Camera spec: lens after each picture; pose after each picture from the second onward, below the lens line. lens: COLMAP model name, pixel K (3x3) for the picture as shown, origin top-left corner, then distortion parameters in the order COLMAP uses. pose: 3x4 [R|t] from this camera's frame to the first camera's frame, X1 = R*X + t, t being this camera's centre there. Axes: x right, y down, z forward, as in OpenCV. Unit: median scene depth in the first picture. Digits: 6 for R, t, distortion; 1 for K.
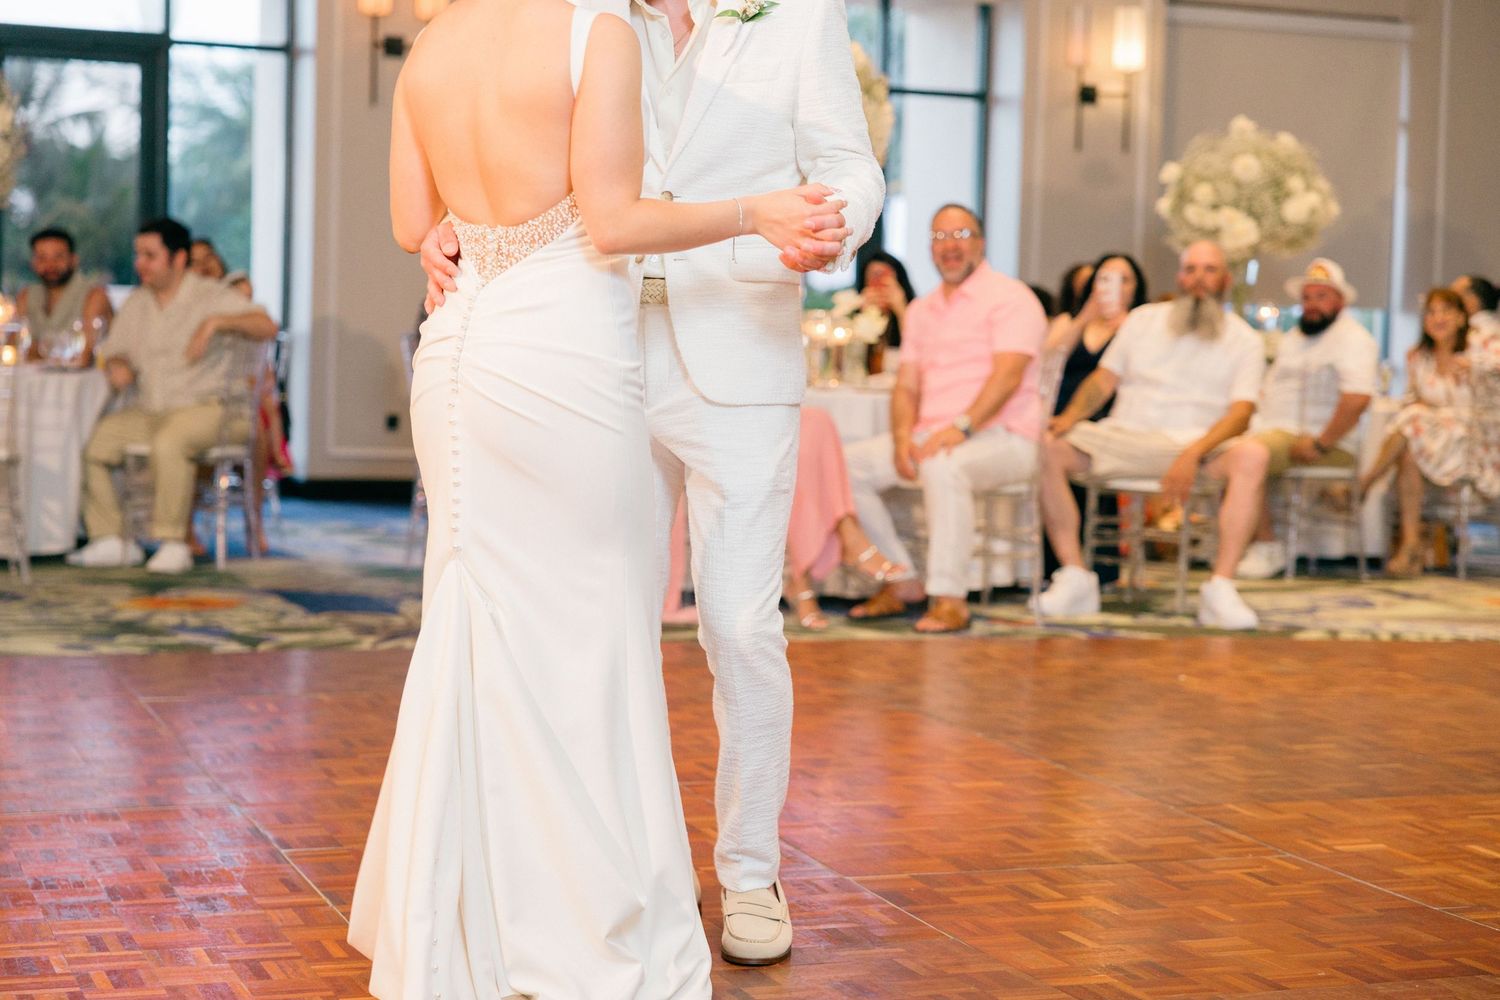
lens RADIAL K [[2686.3, 0, 738.5], [0, 2686.3, 514.6], [0, 0, 1]] dist [0.068912, 0.000000]
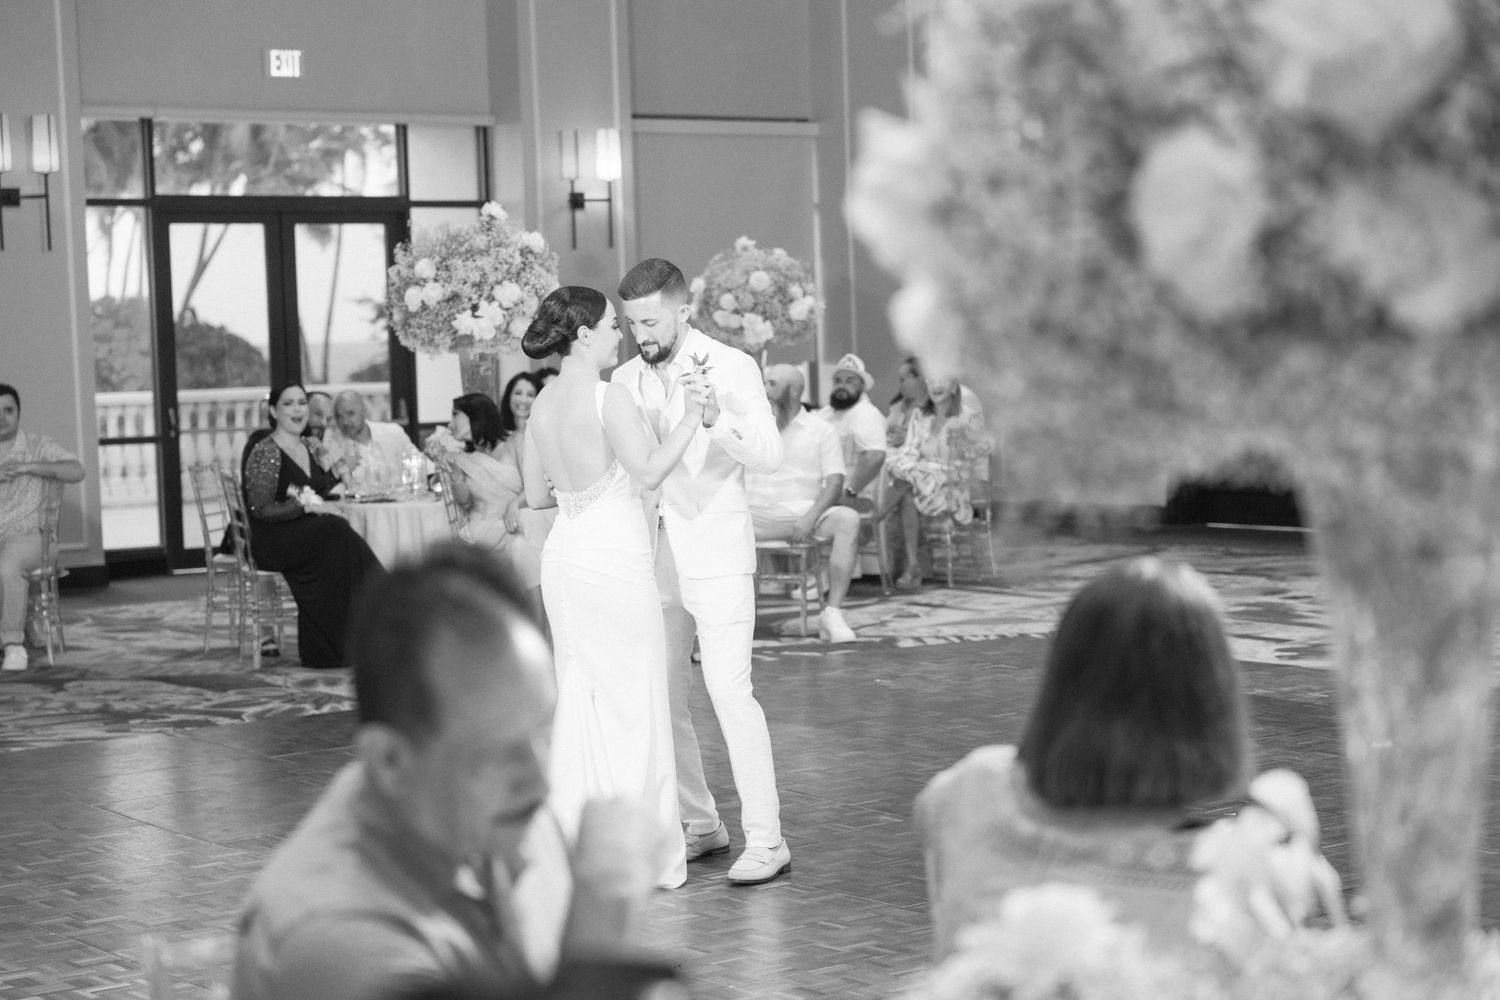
lens RADIAL K [[3029.5, 0, 756.2], [0, 3029.5, 500.1], [0, 0, 1]] dist [0.046477, 0.000000]
pose [[0.956678, -0.072708, 0.281924, -0.239130], [0.073747, 0.997253, 0.006937, -0.036520], [-0.281654, 0.014154, 0.959412, -0.400279]]
